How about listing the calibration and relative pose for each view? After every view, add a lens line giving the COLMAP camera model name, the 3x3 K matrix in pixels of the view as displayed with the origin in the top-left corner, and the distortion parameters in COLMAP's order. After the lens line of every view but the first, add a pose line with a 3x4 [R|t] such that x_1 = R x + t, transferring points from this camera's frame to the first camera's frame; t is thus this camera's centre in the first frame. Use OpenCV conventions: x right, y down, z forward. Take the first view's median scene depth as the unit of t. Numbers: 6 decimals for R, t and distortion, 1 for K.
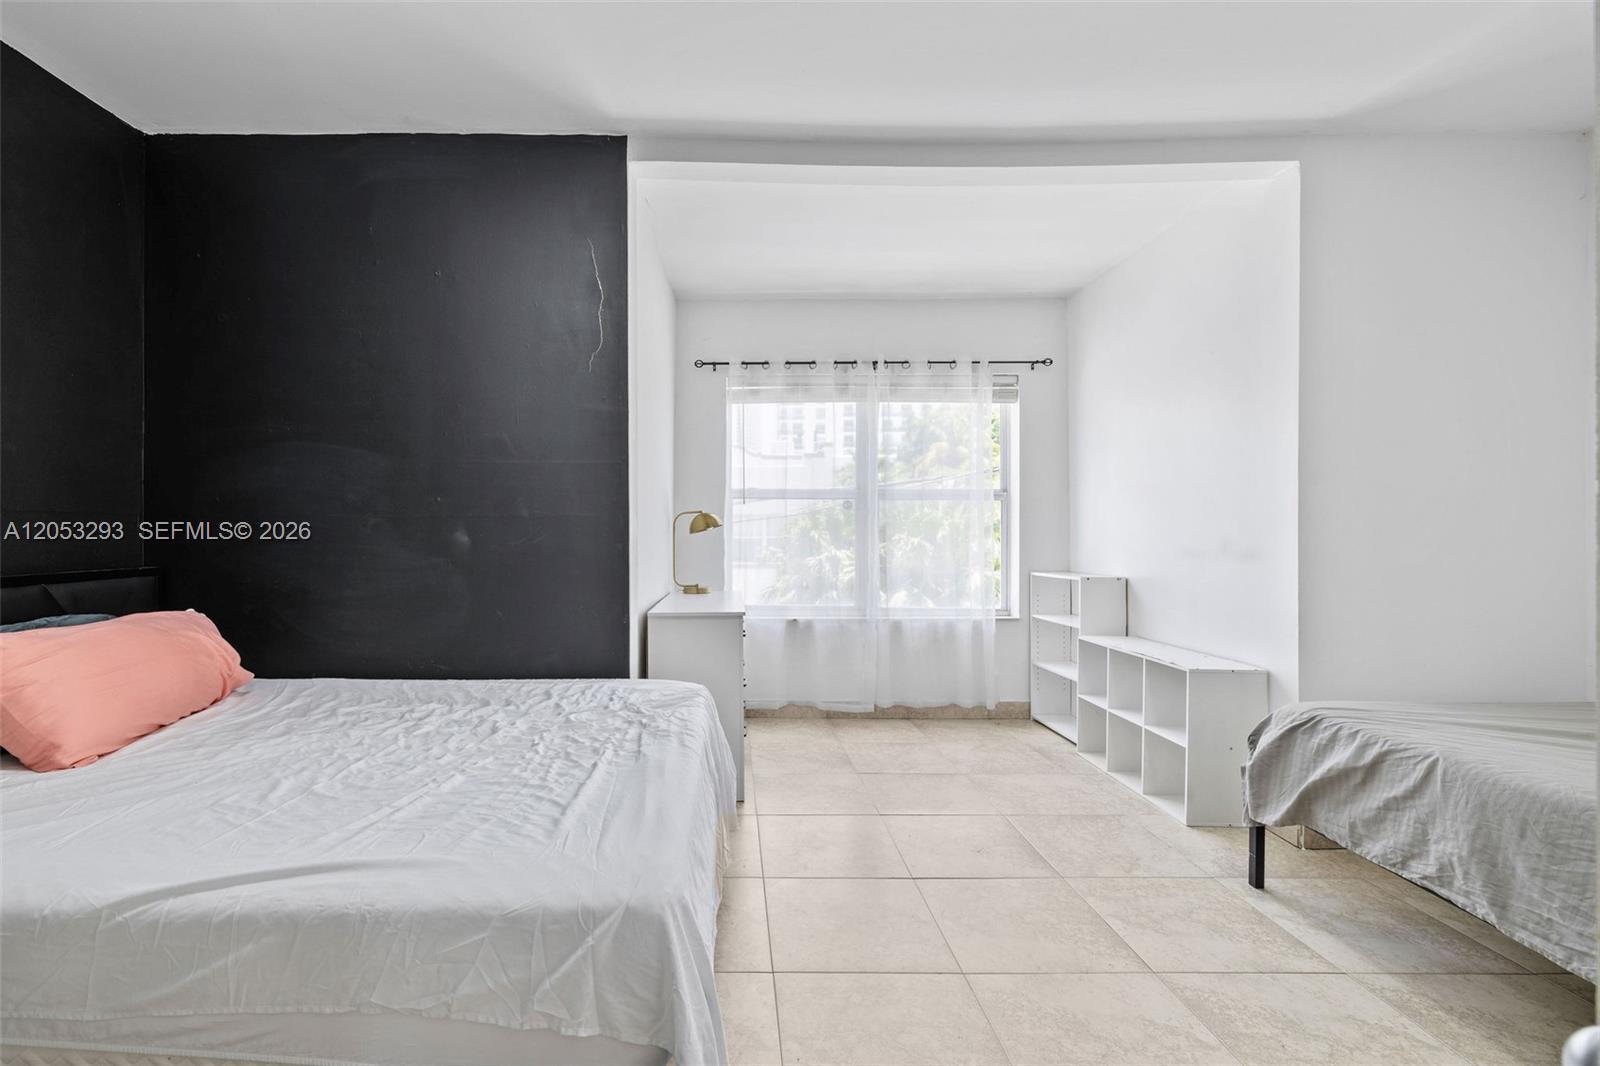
lens RADIAL K [[698.9, 0, 727.5], [0, 698.9, 532.4], [0, 0, 1]] dist [-0.002495, 0.000028]
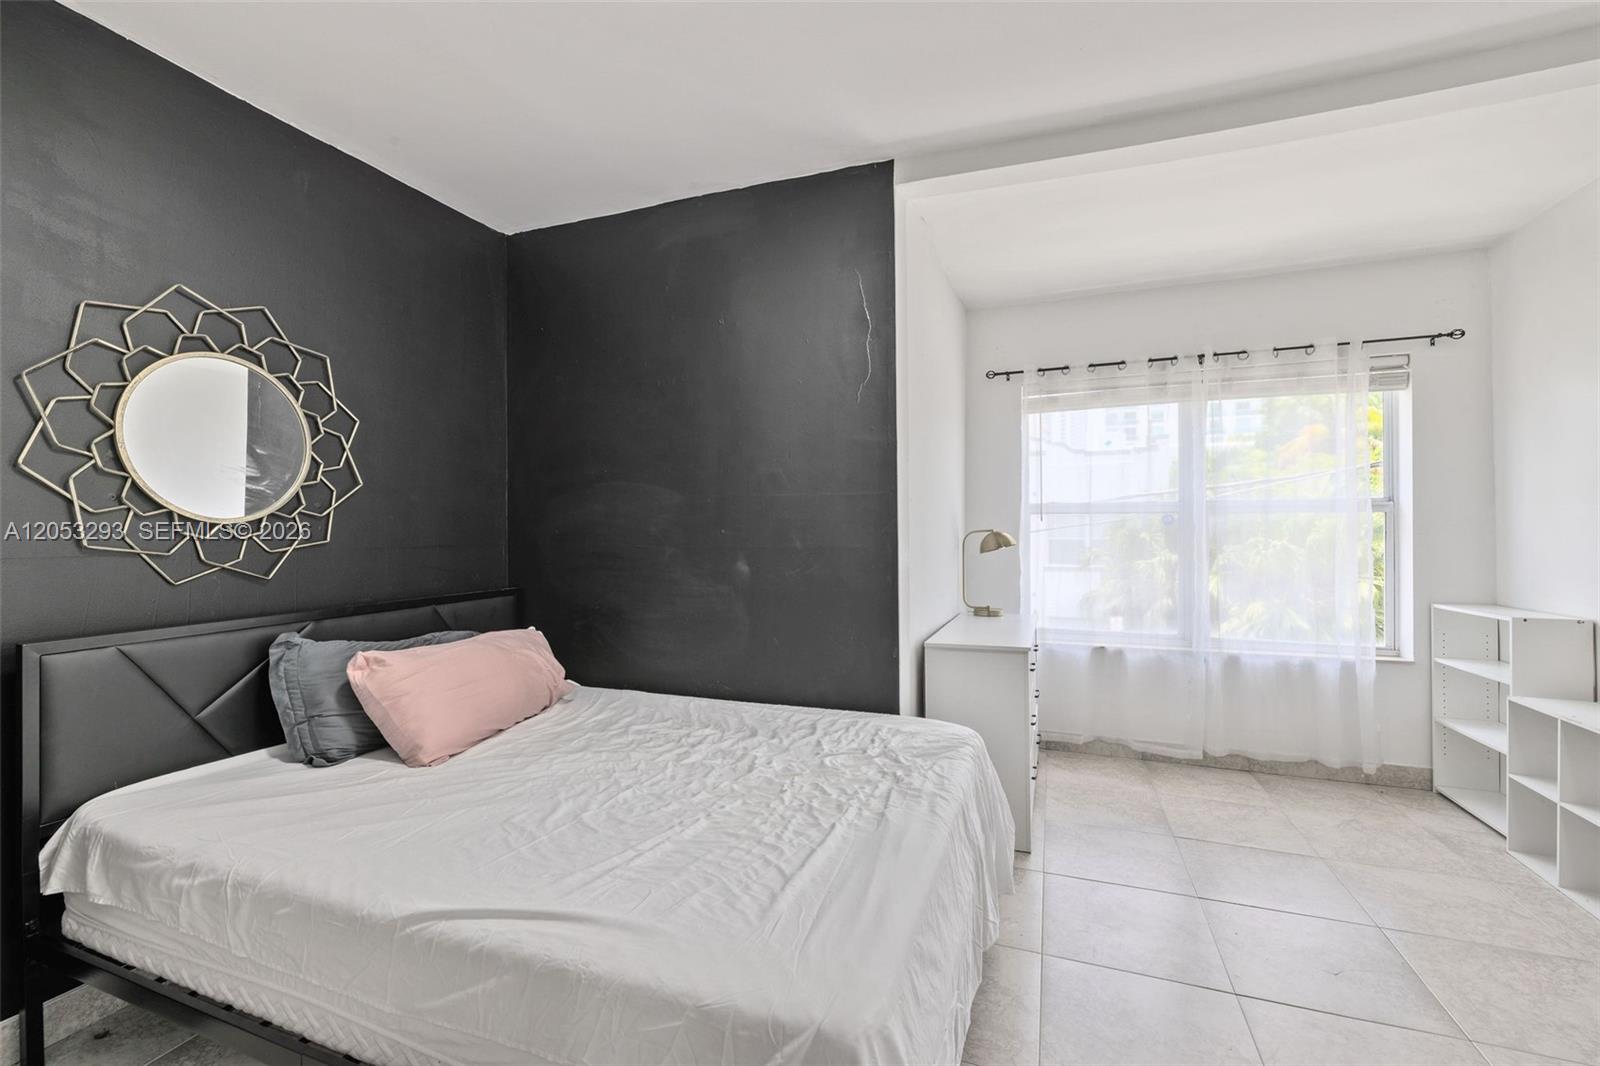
lens RADIAL K [[673.2, 0, 799.1], [0, 673.2, 526.8], [0, 0, 1]] dist [-0.001581, 0.000100]
pose [[0.935168, -0.005144, -0.354166, 0.071392], [0.004628, 0.999987, -0.002302, -0.058009], [0.354173, 0.000514, 0.935180, 0.080907]]
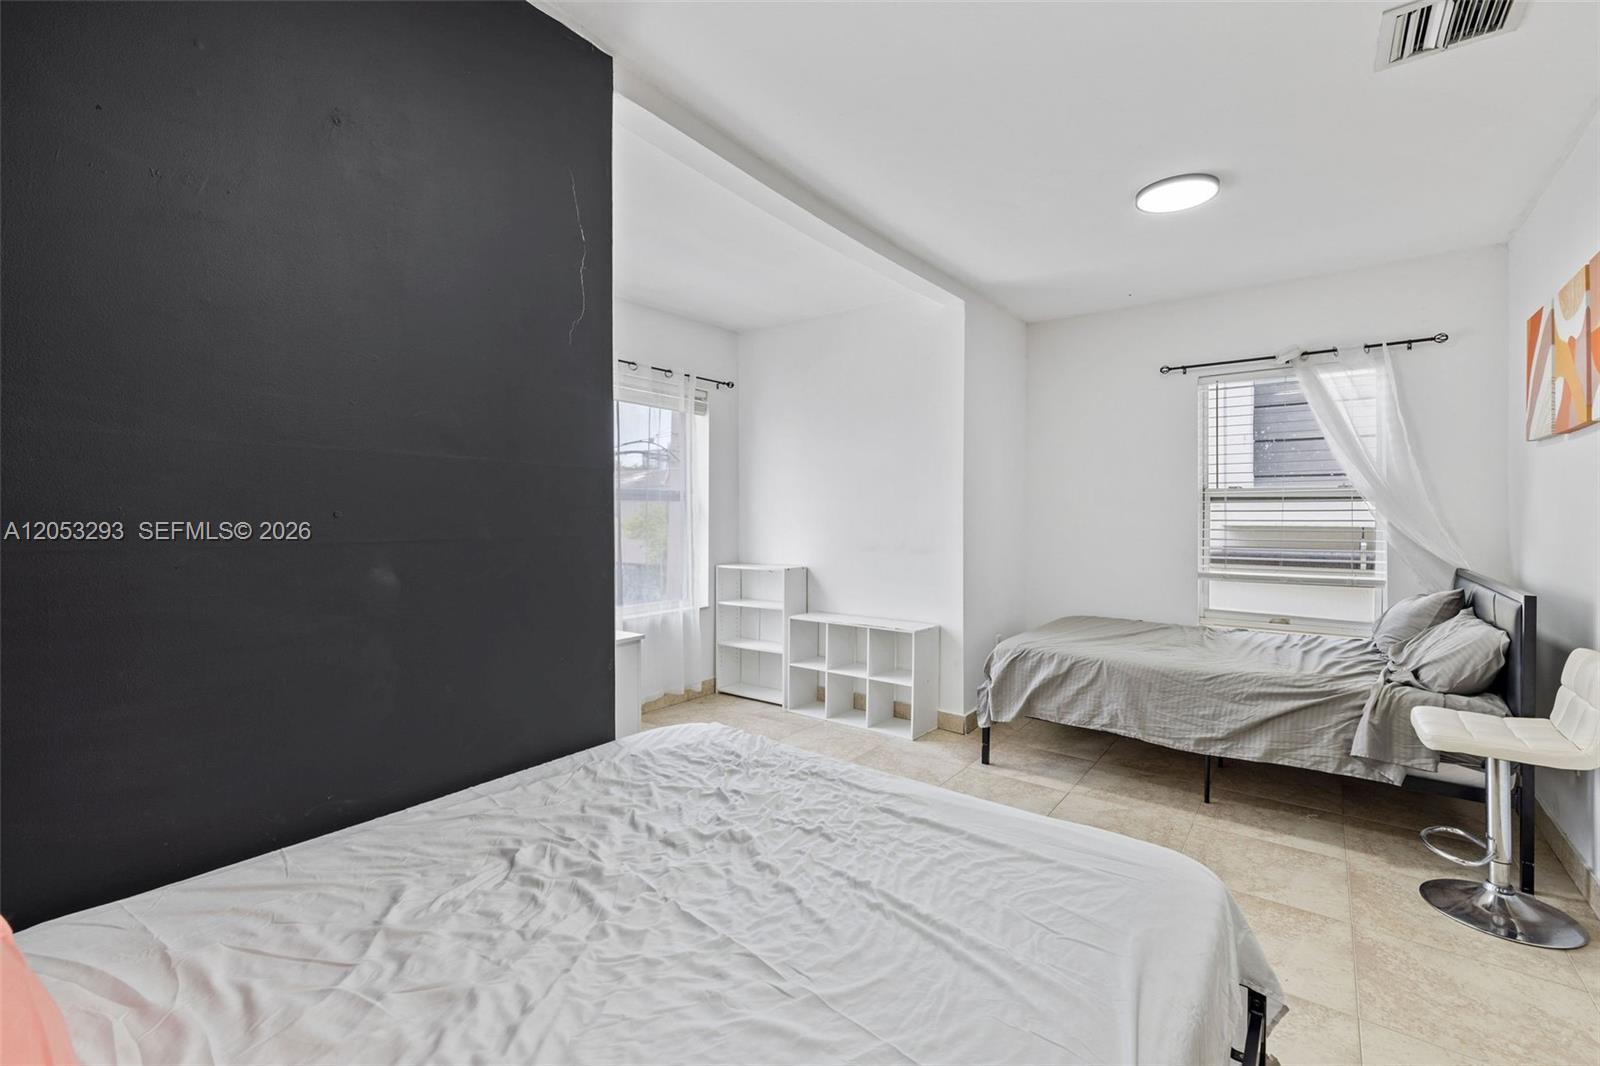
lens RADIAL K [[685.5, 0, 798.3], [0, 685.5, 512.7], [0, 0, 1]] dist [-0.001229, -0.000076]
pose [[0.602501, 0.001461, 0.798117, -0.719436], [-0.004094, 0.999991, 0.001260, -0.058735], [-0.798108, -0.004027, 0.602502, 0.400158]]
